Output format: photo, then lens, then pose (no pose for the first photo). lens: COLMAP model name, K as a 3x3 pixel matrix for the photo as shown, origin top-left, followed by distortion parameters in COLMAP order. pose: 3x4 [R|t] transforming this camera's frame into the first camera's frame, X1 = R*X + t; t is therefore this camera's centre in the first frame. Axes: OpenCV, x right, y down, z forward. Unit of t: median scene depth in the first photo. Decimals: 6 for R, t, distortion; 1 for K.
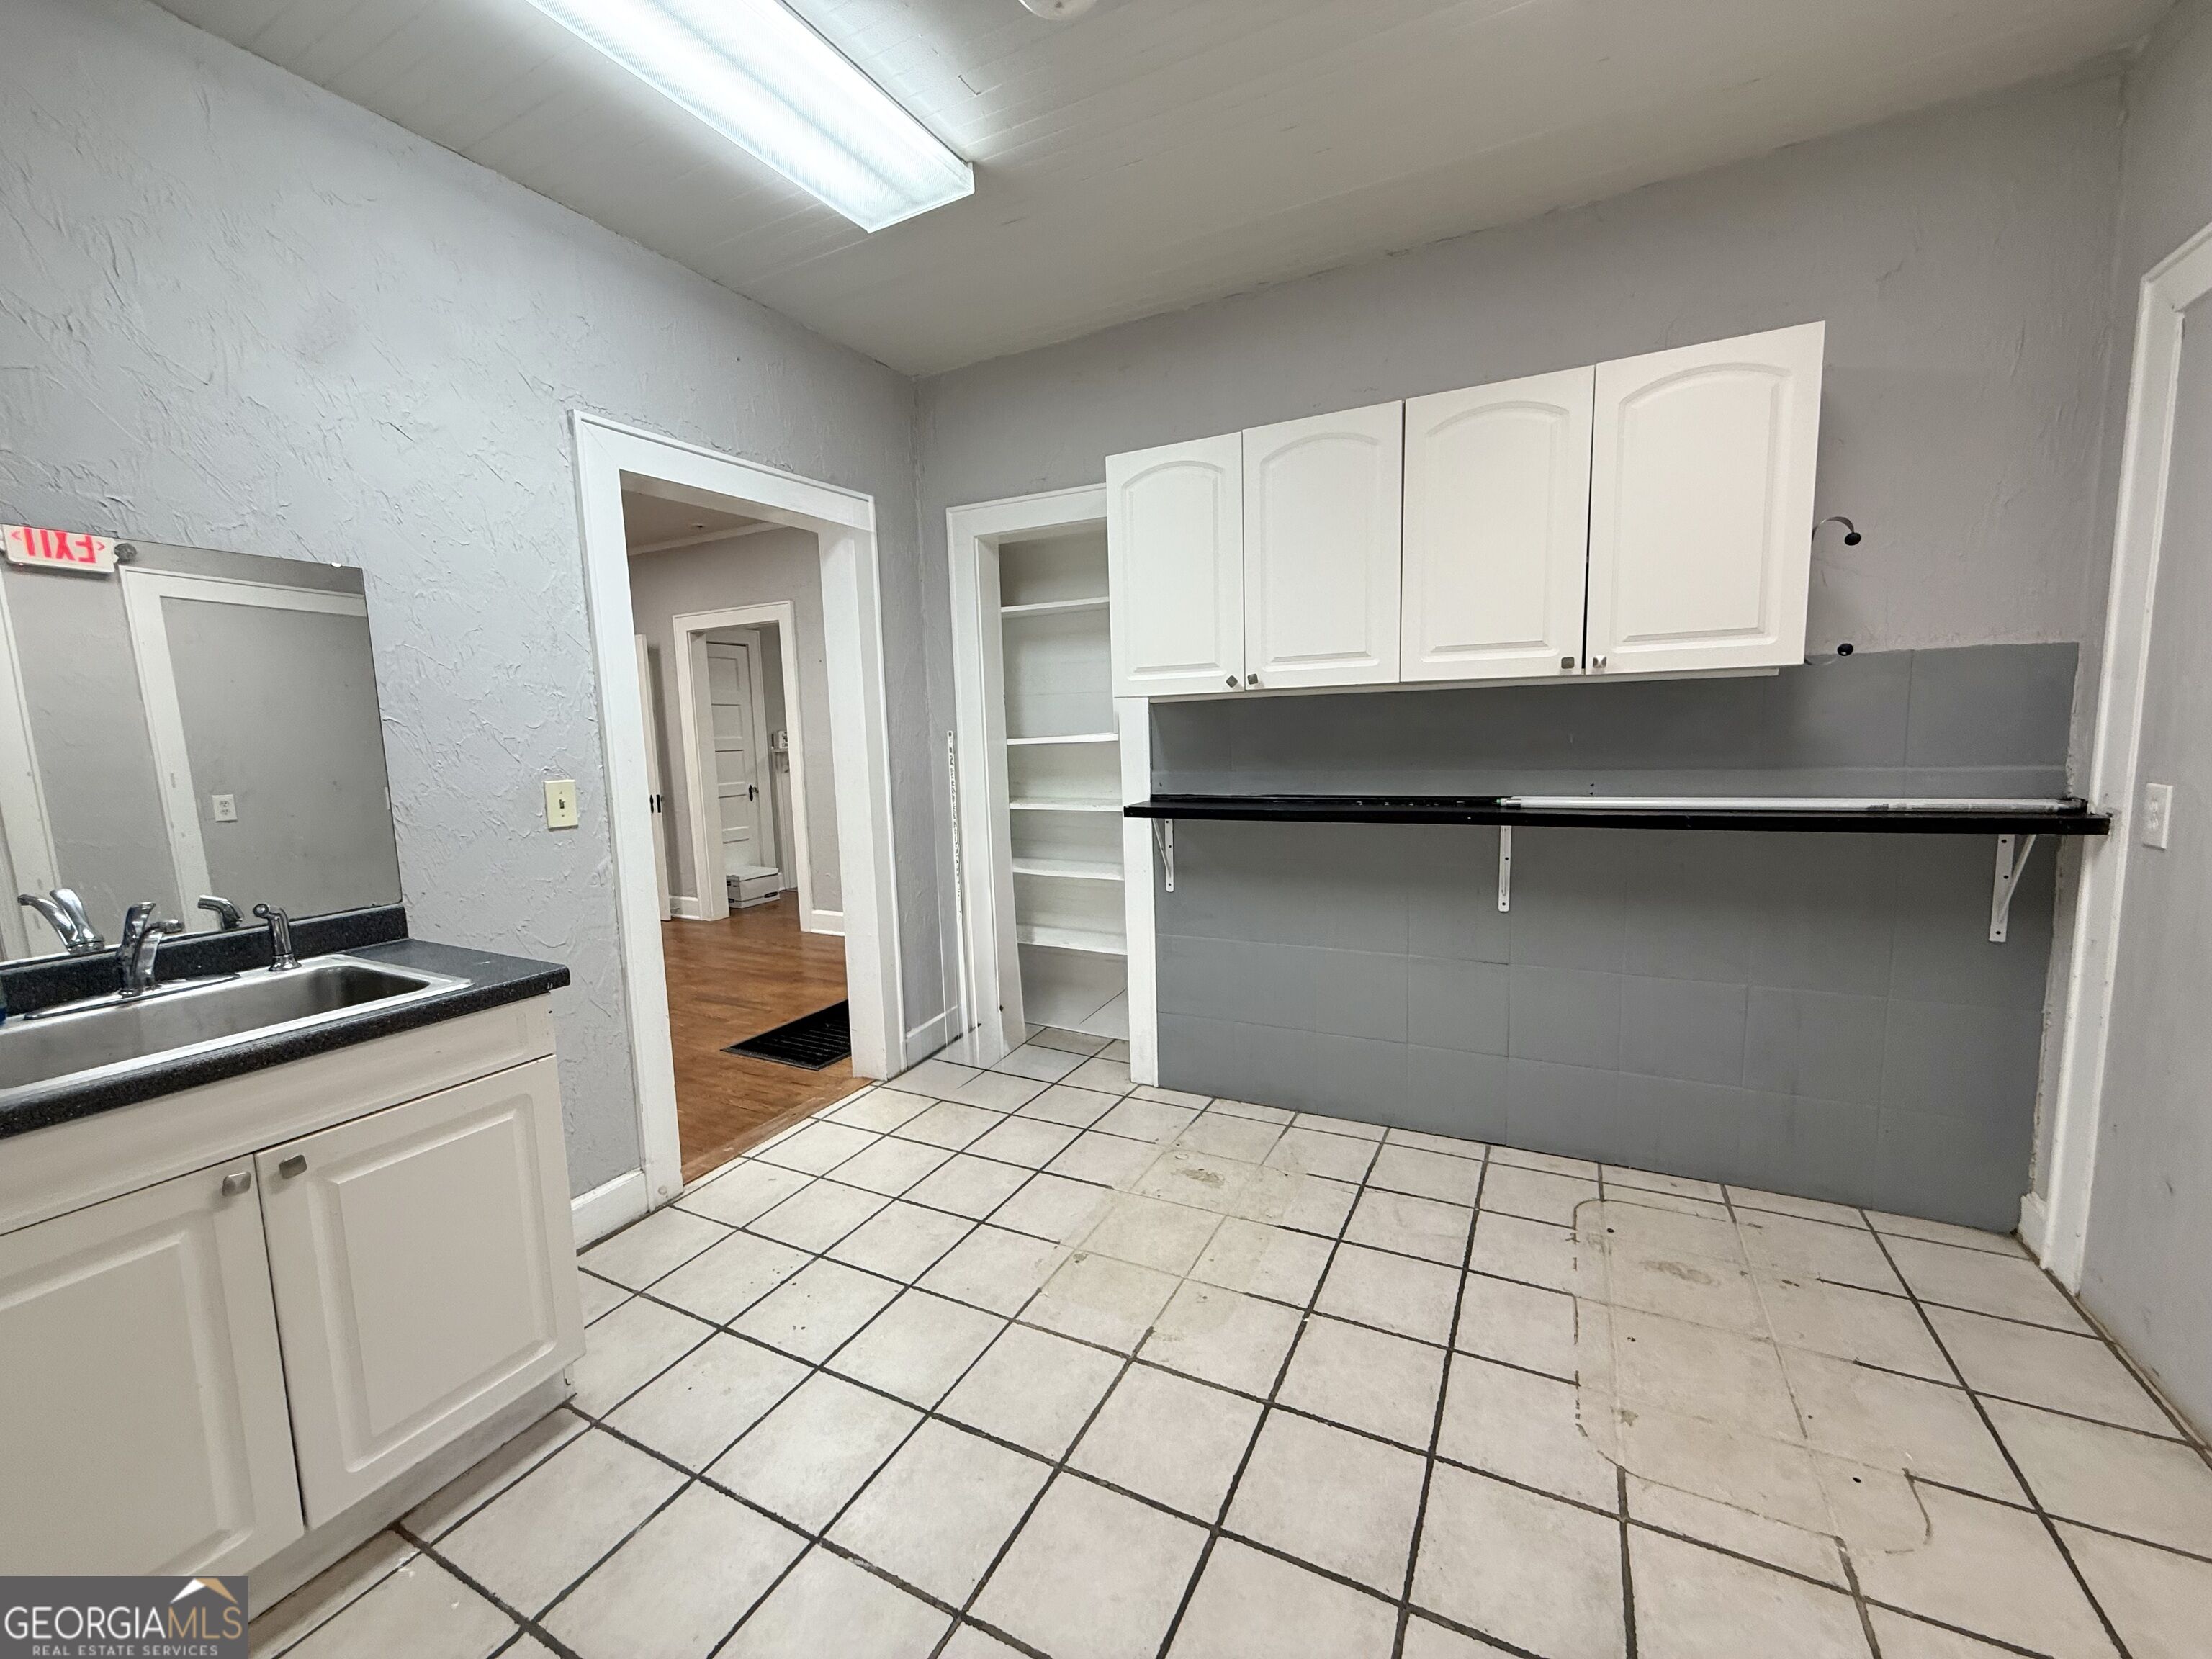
lens RADIAL K [[879.7, 0, 1100.7], [0, 879.7, 831.8], [0, 0, 1]] dist [-0.000472, 0.000151]
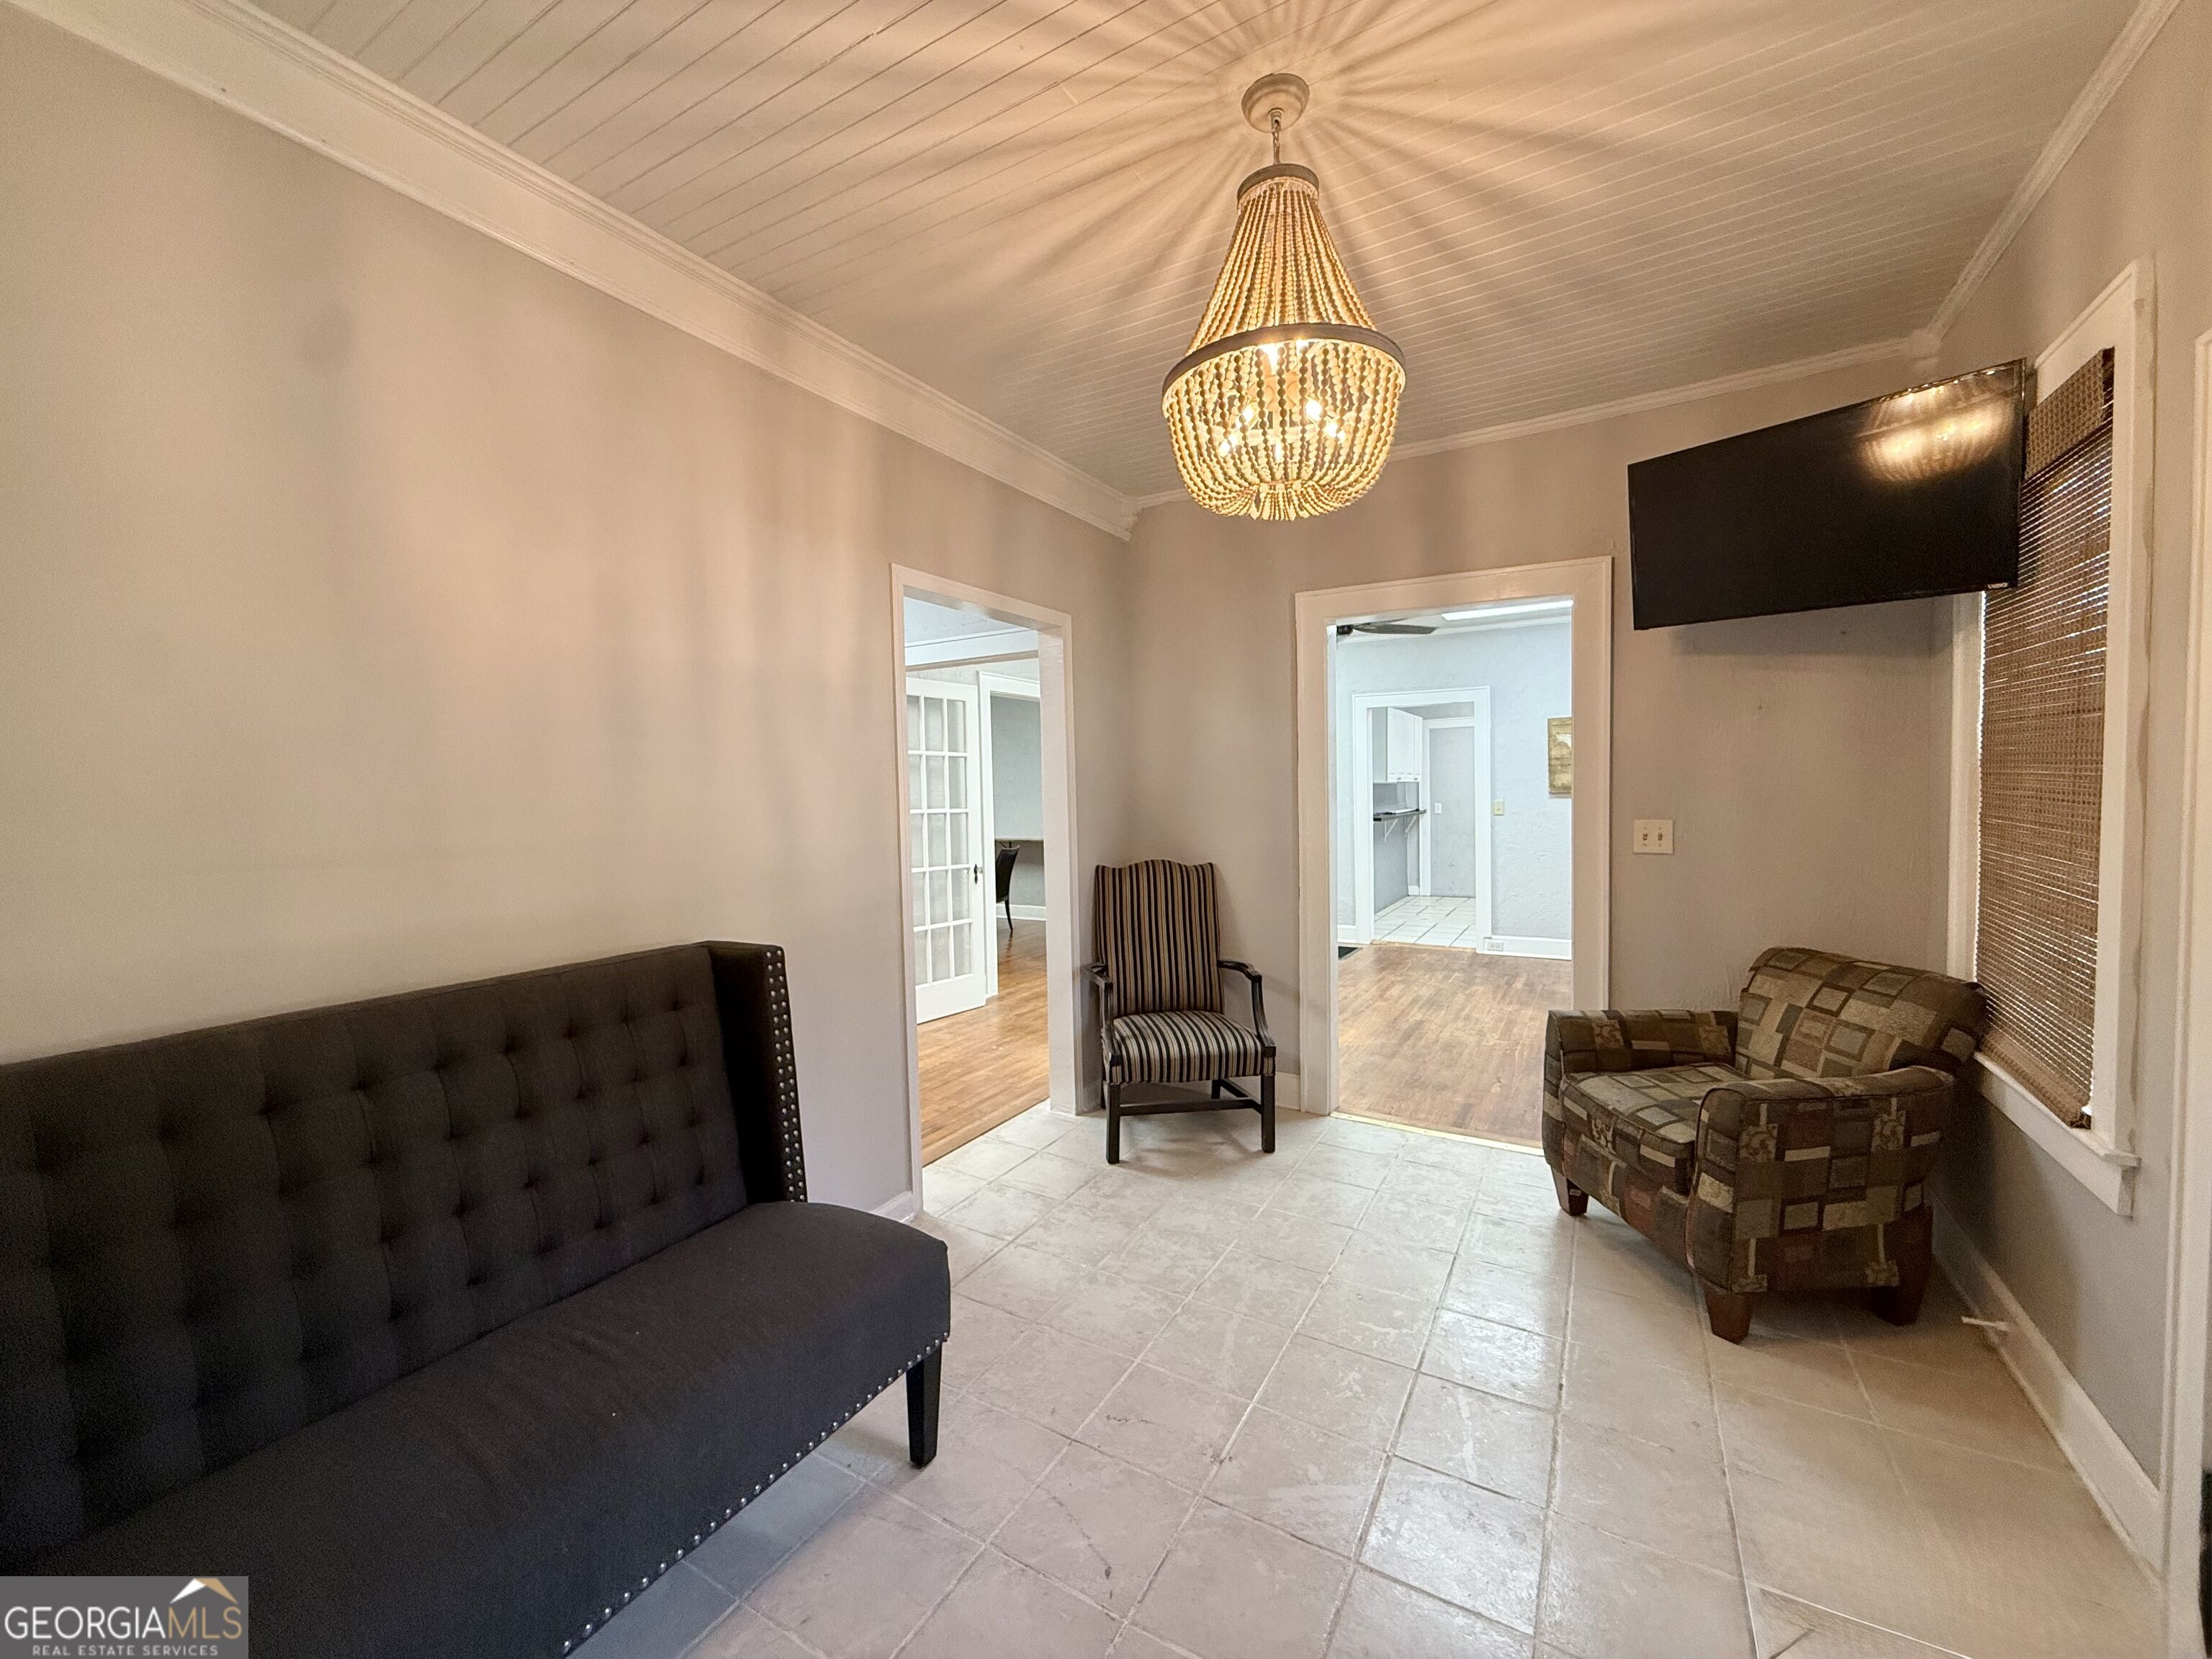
lens RADIAL K [[877.3, 0, 1102.5], [0, 877.3, 831.8], [0, 0, 1]] dist [-0.000757, 0.000265]
pose [[0.053102, -0.015294, 0.998472, -3.630558], [0.136553, 0.990601, 0.007912, -0.162506], [-0.989209, 0.135924, 0.054691, 2.153156]]
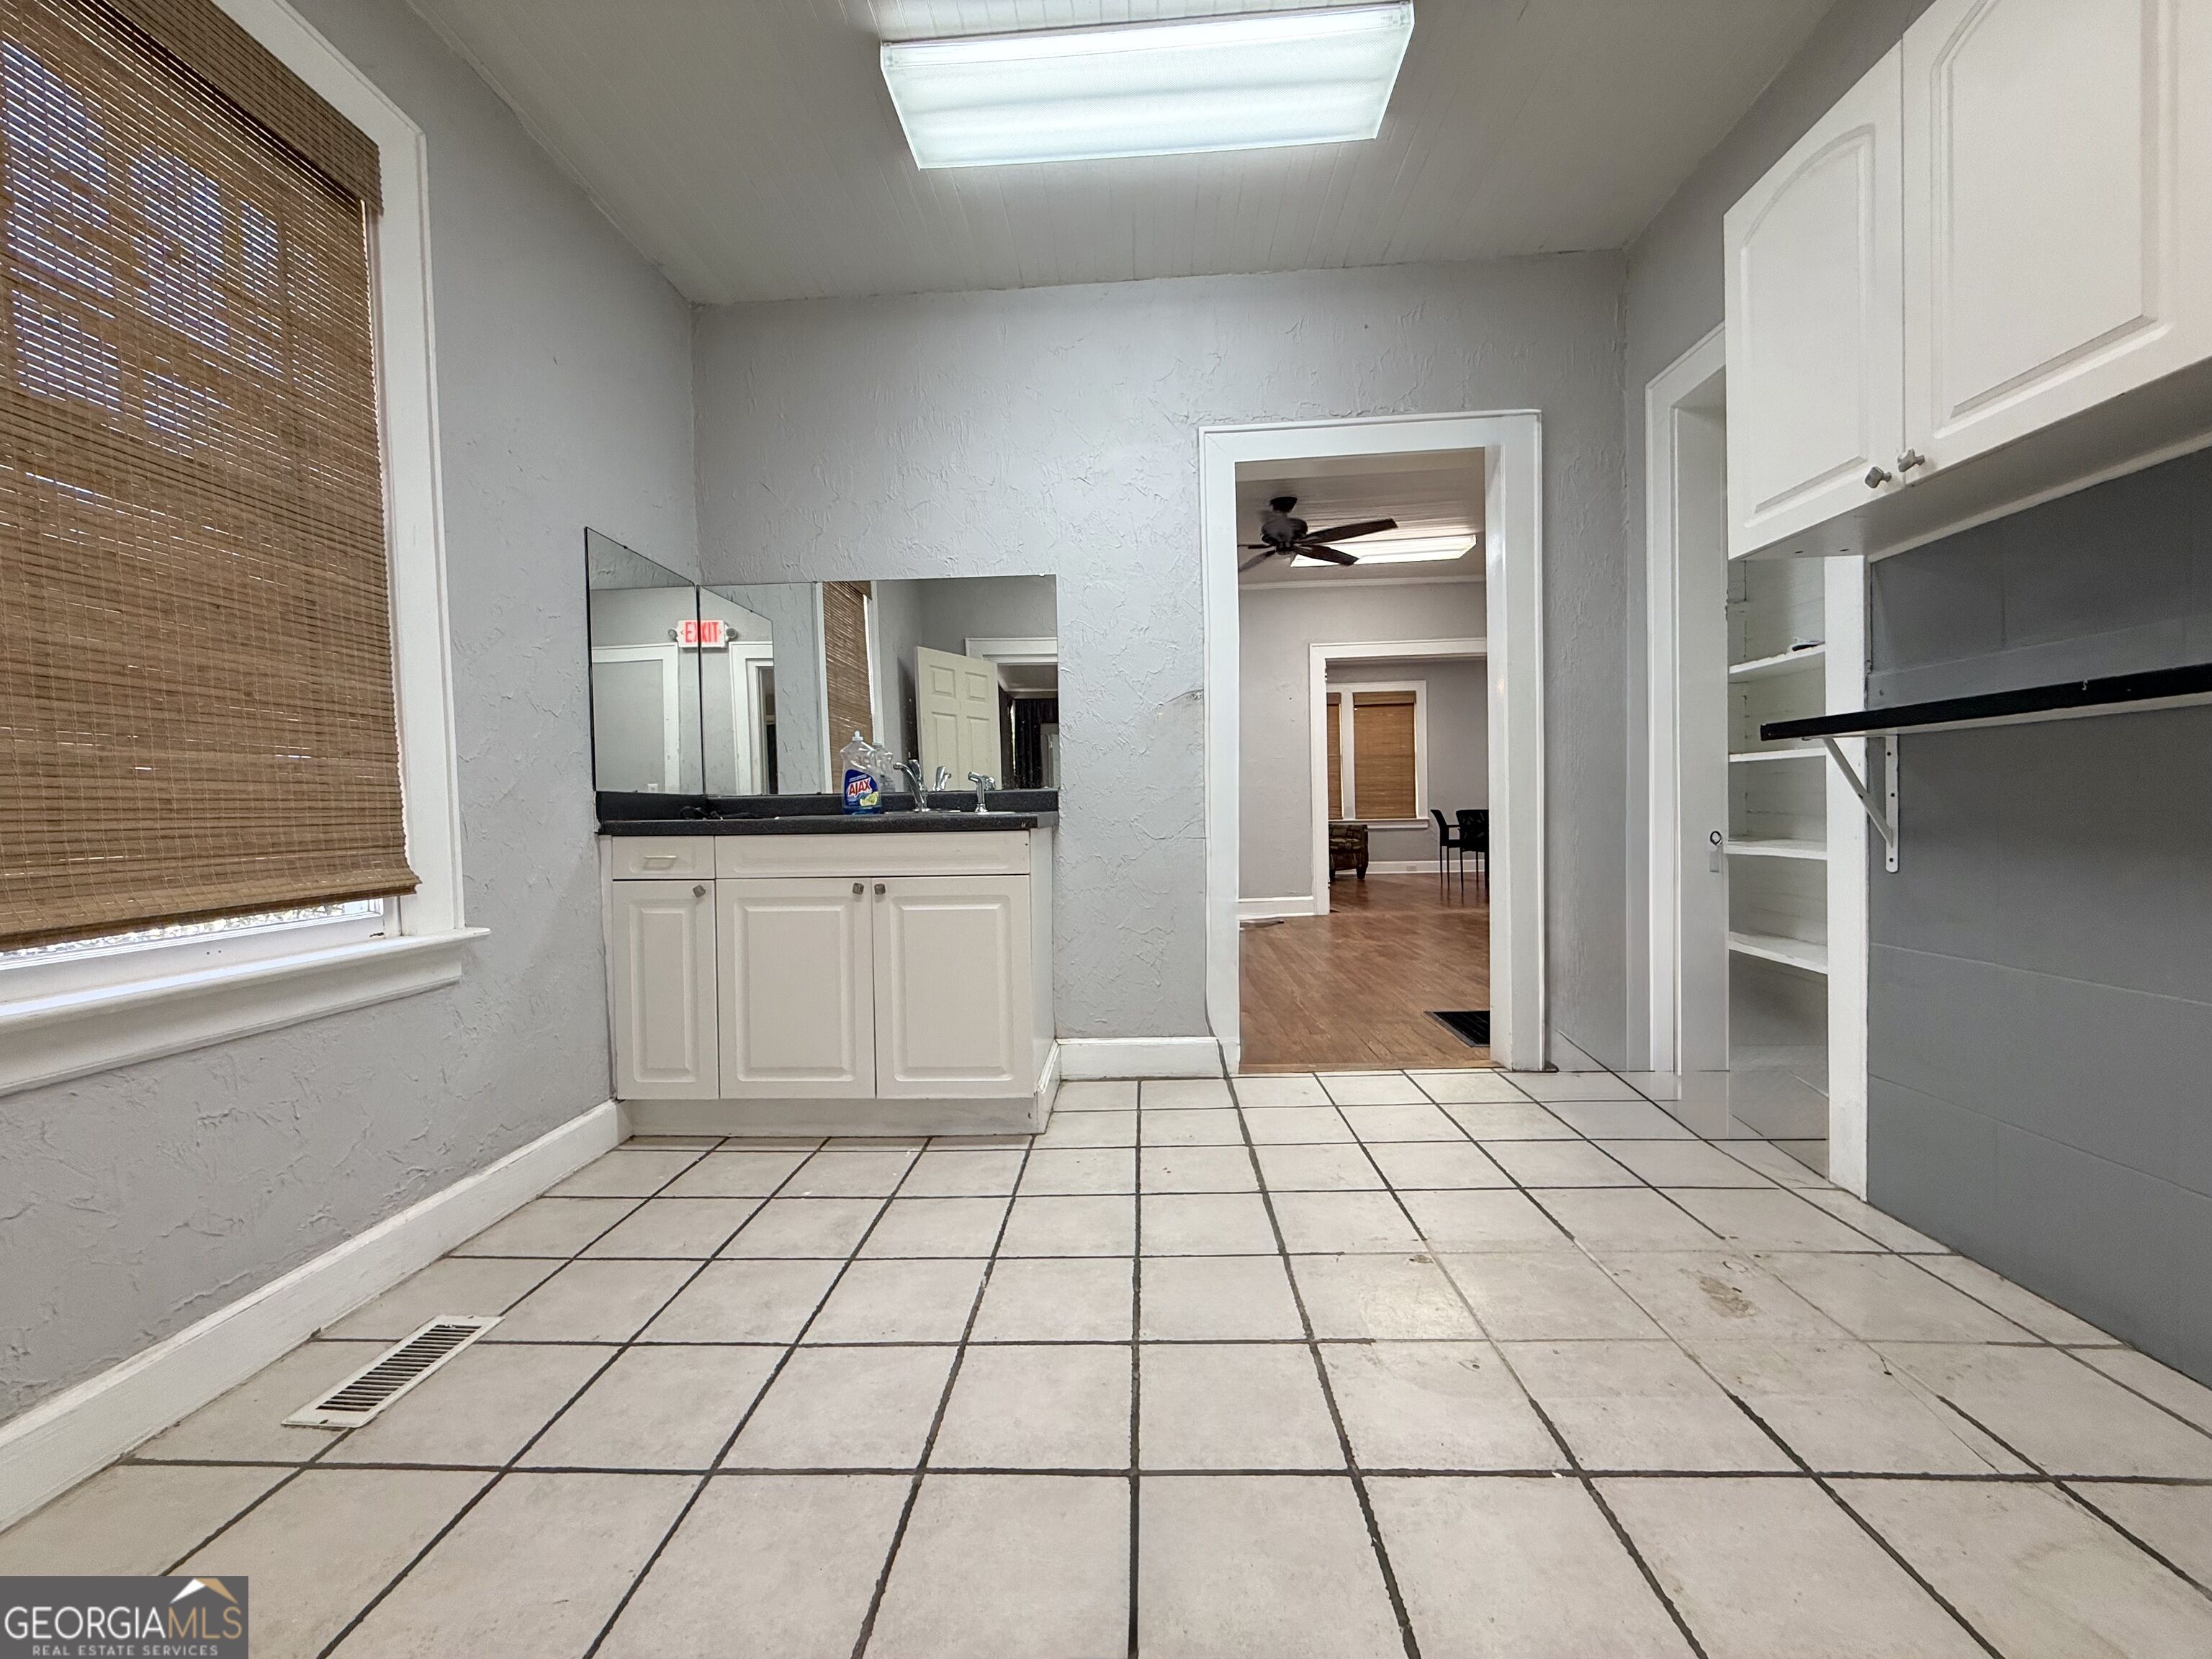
lens RADIAL K [[879.7, 0, 1100.7], [0, 879.7, 831.8], [0, 0, 1]] dist [-0.000472, 0.000151]
pose [[0.421355, 0.043654, -0.905844, 0.504470], [-0.094197, 0.995545, 0.004160, 0.114382], [0.901990, 0.083575, 0.423590, 0.340646]]
